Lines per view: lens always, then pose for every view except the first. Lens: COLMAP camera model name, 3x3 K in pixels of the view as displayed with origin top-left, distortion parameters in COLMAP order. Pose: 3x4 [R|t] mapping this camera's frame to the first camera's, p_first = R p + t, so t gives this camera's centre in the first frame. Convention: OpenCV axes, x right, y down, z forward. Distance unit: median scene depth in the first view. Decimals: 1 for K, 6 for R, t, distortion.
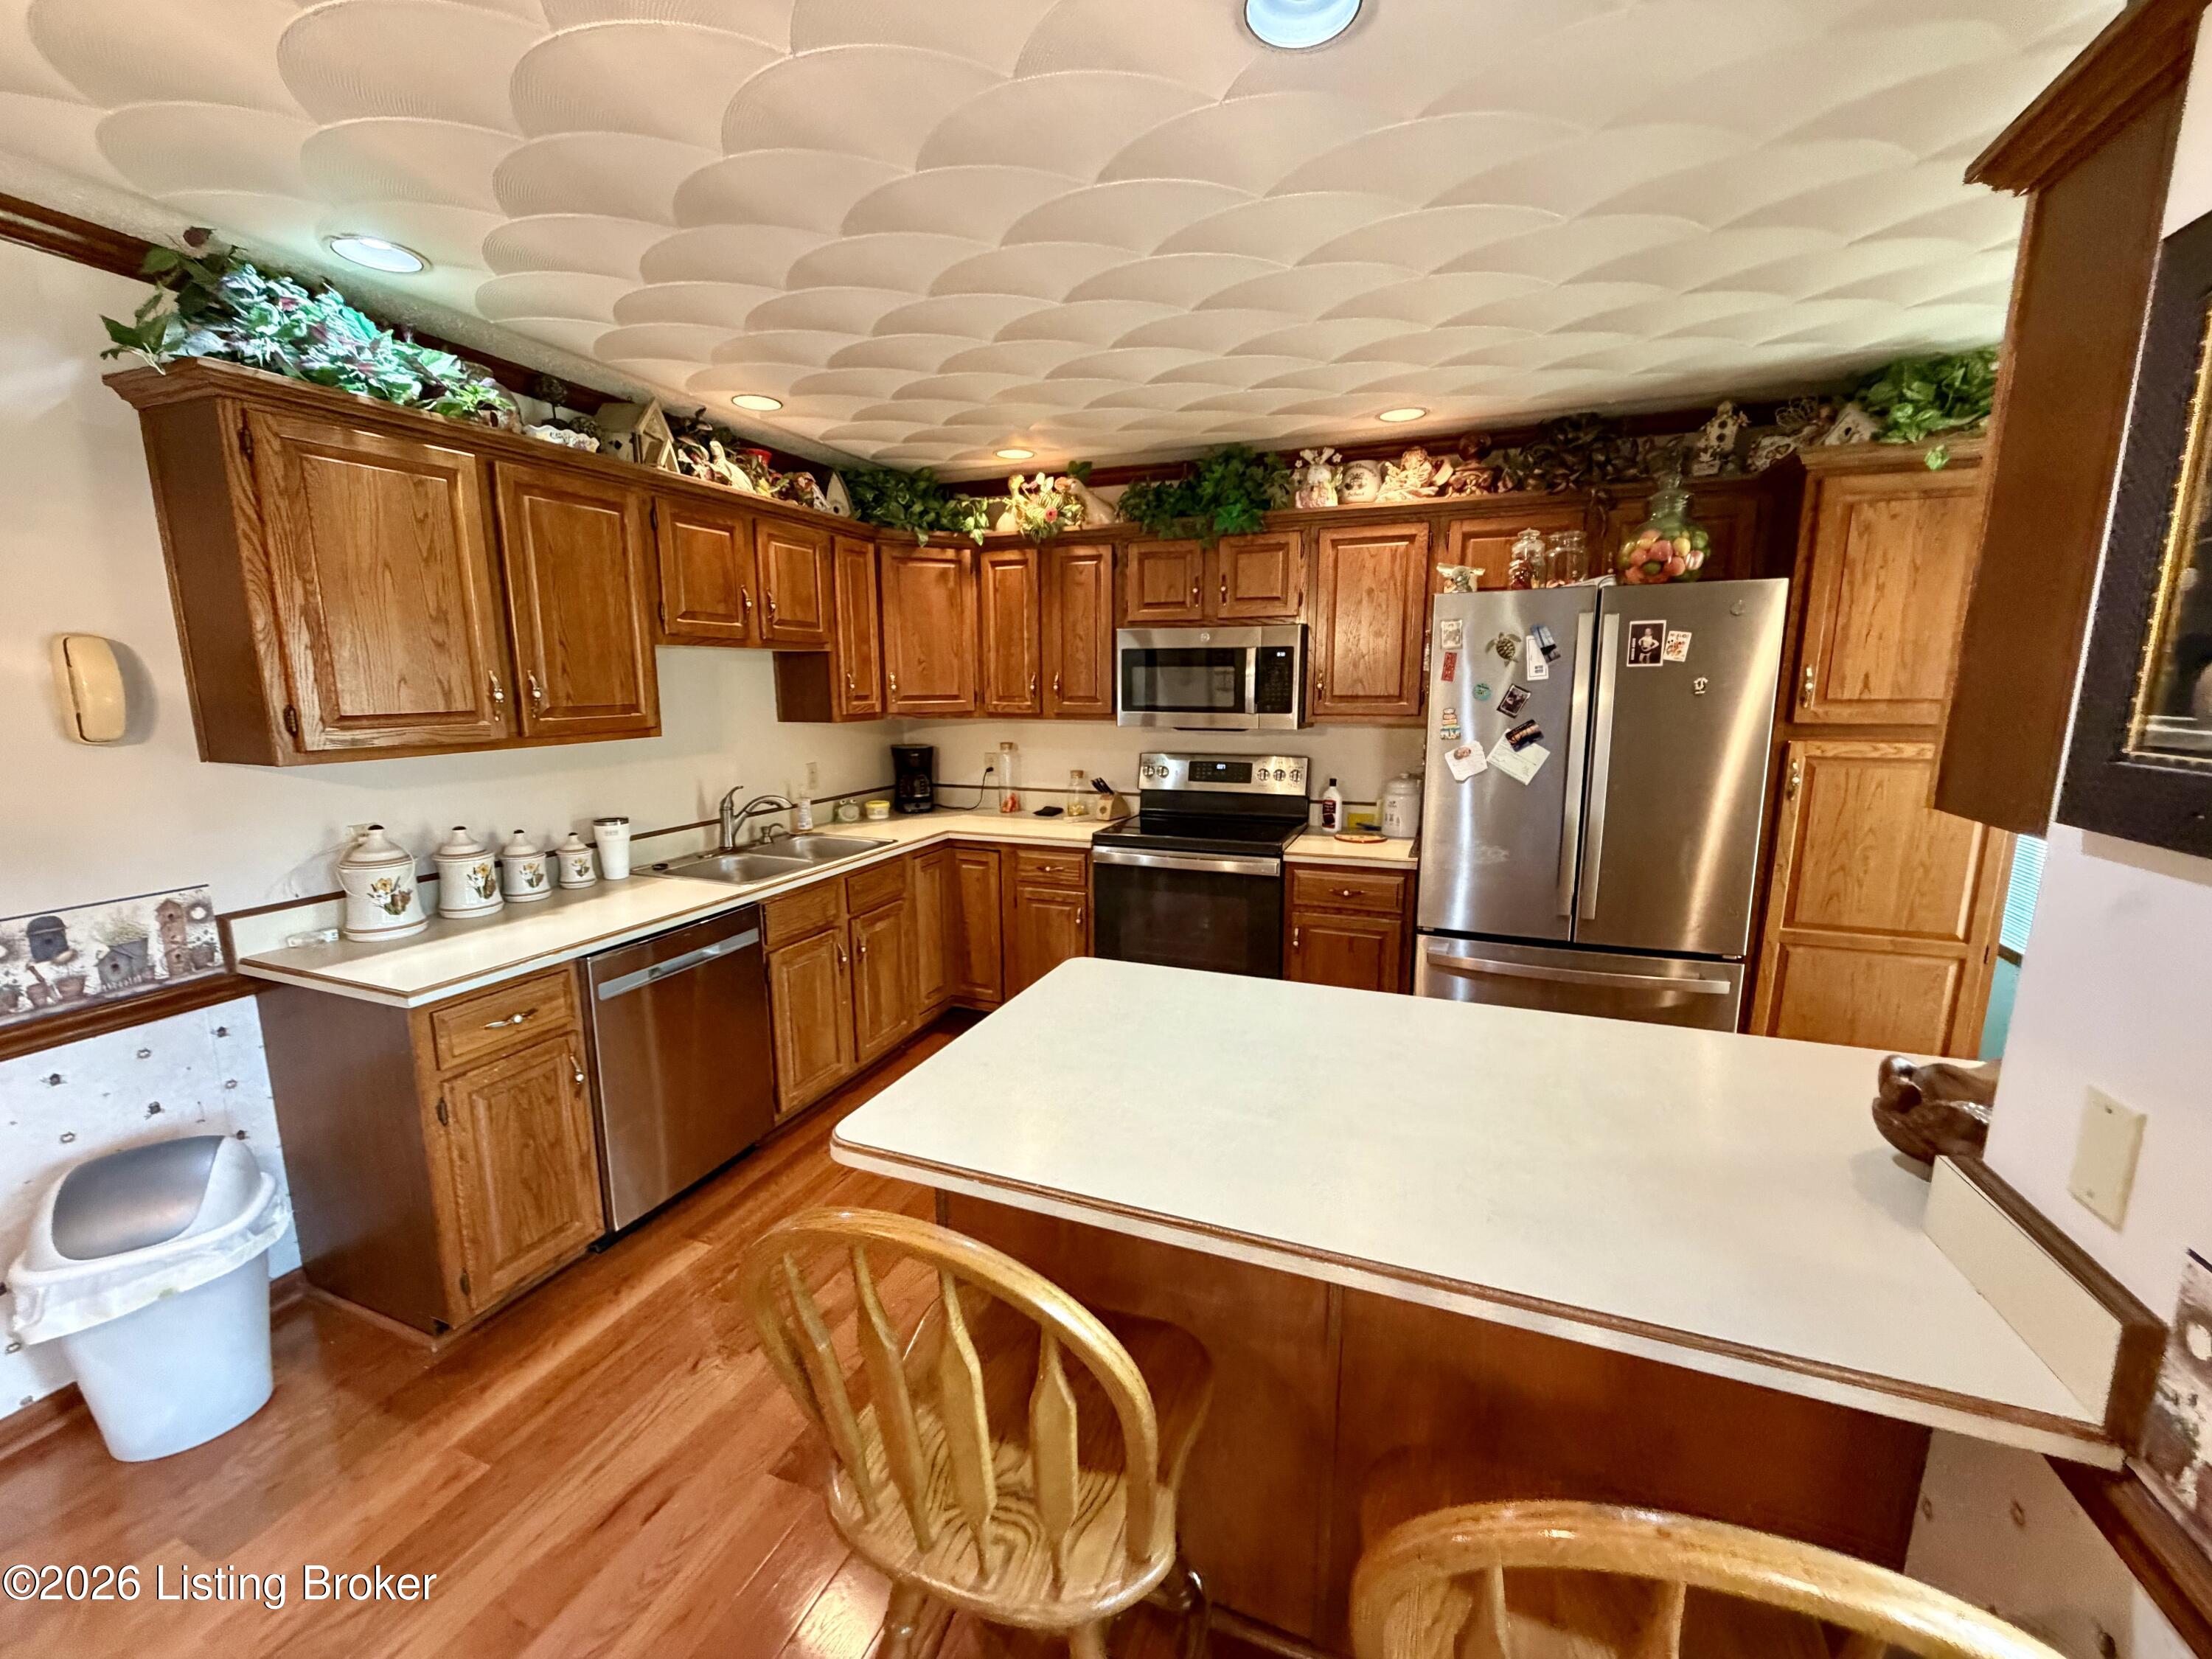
lens RADIAL K [[875.7, 0, 1094.9], [0, 875.7, 837.1], [0, 0, 1]] dist [-0.001351, -0.000091]
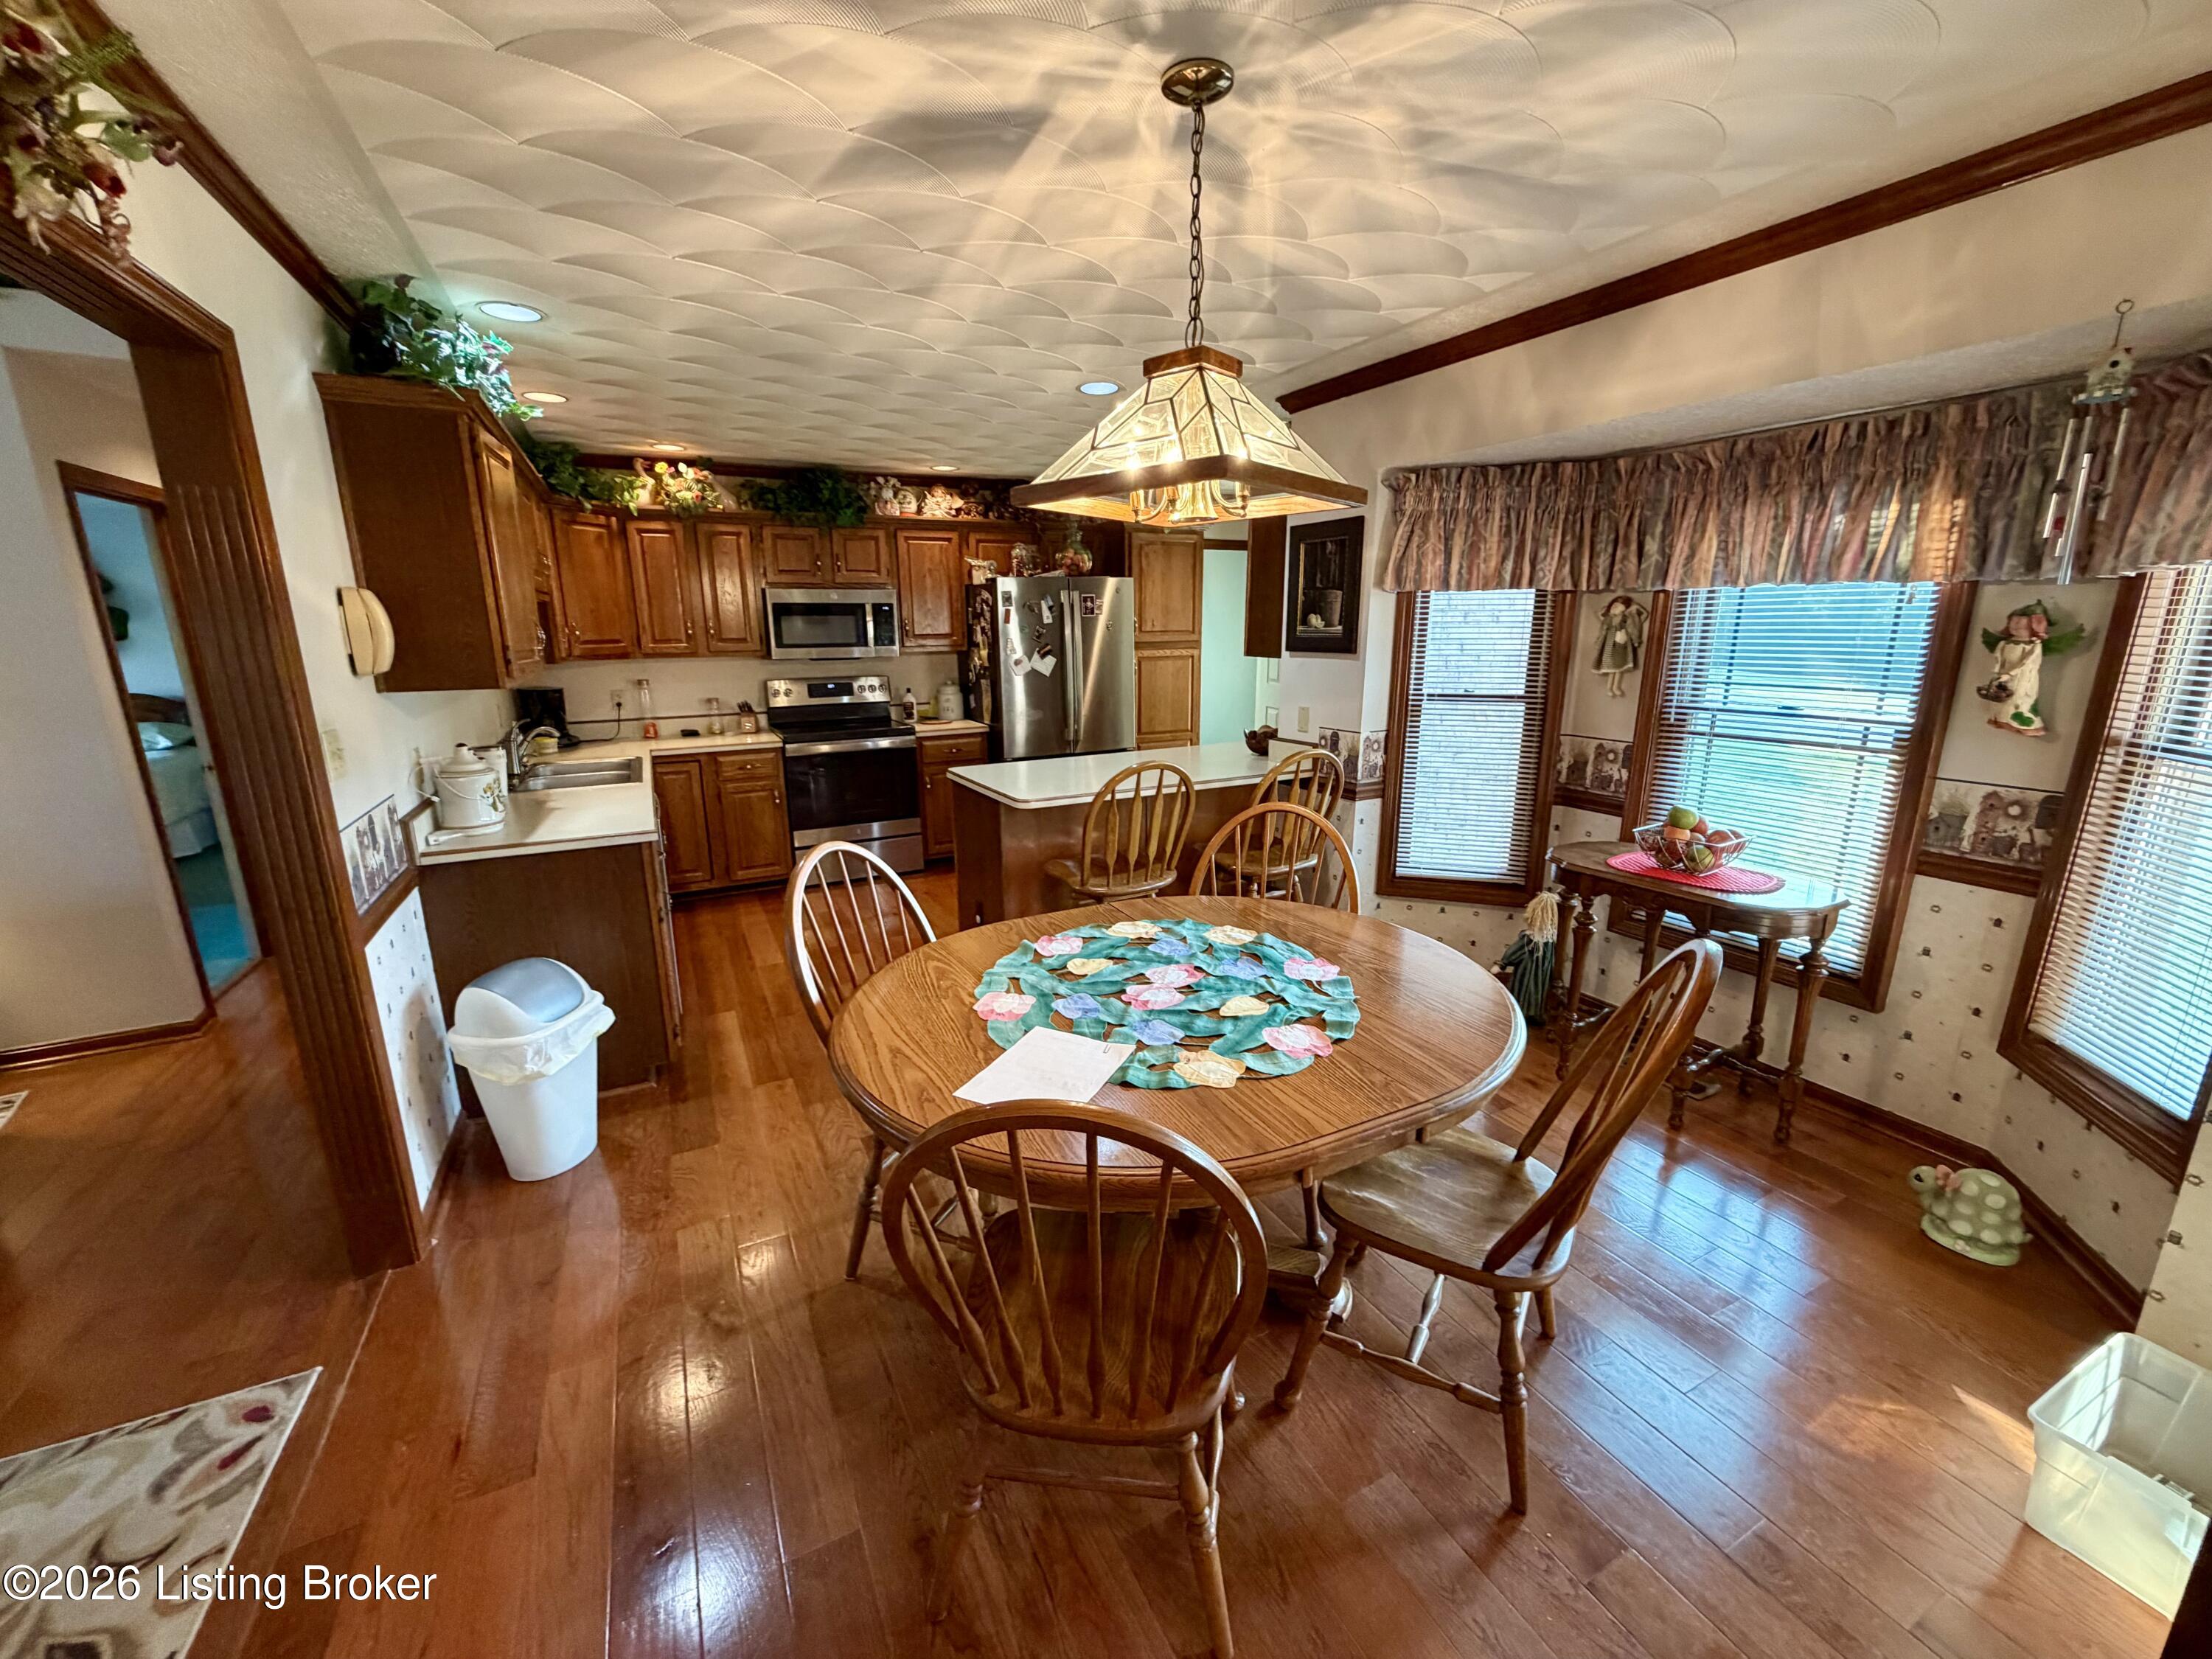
lens RADIAL K [[875.7, 0, 1113.0], [0, 875.7, 825.7], [0, 0, 1]] dist [-0.001351, -0.000091]
pose [[0.654751, -0.174557, 0.735412, -0.724200], [0.142120, 0.984045, 0.107041, 0.063326], [-0.742363, 0.034432, 0.669113, -0.330052]]
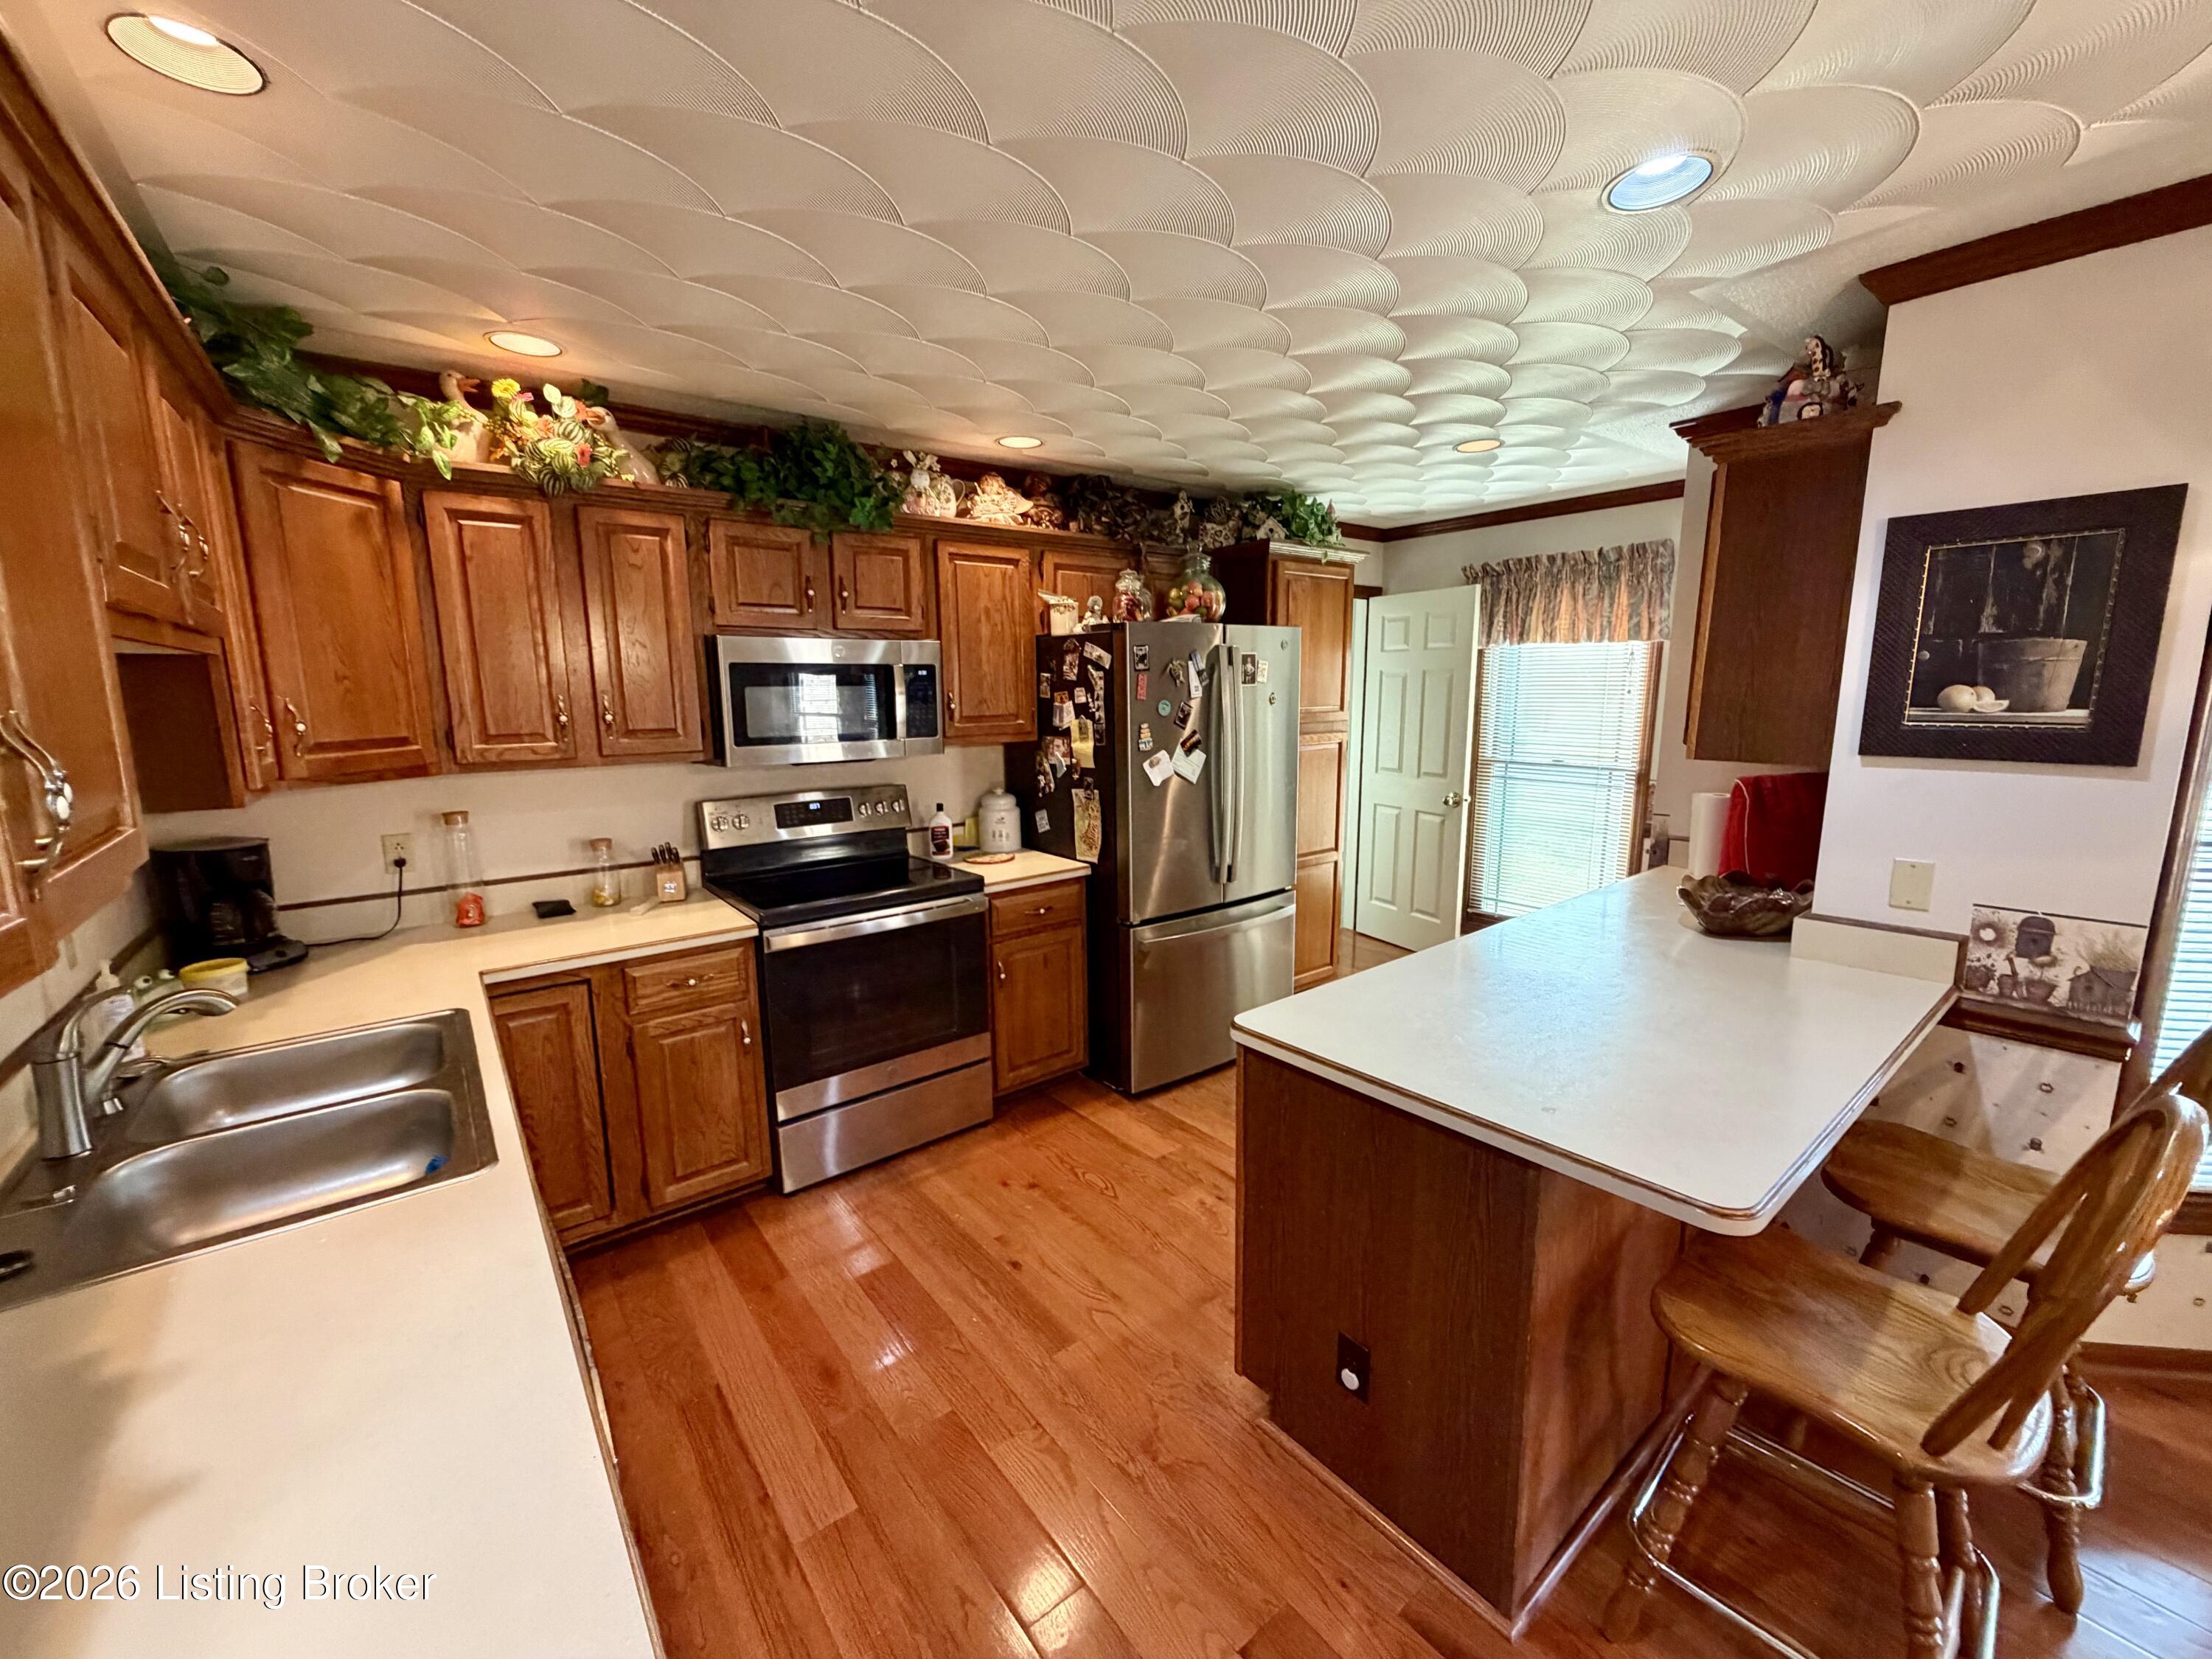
lens RADIAL K [[875.7, 0, 1111.8], [0, 875.7, 829.0], [0, 0, 1]] dist [-0.001351, -0.000091]
pose [[0.502174, -0.141876, 0.853049, -0.472821], [0.163040, 0.984292, 0.067725, -0.077248], [-0.849258, 0.105071, 0.517418, 0.374295]]
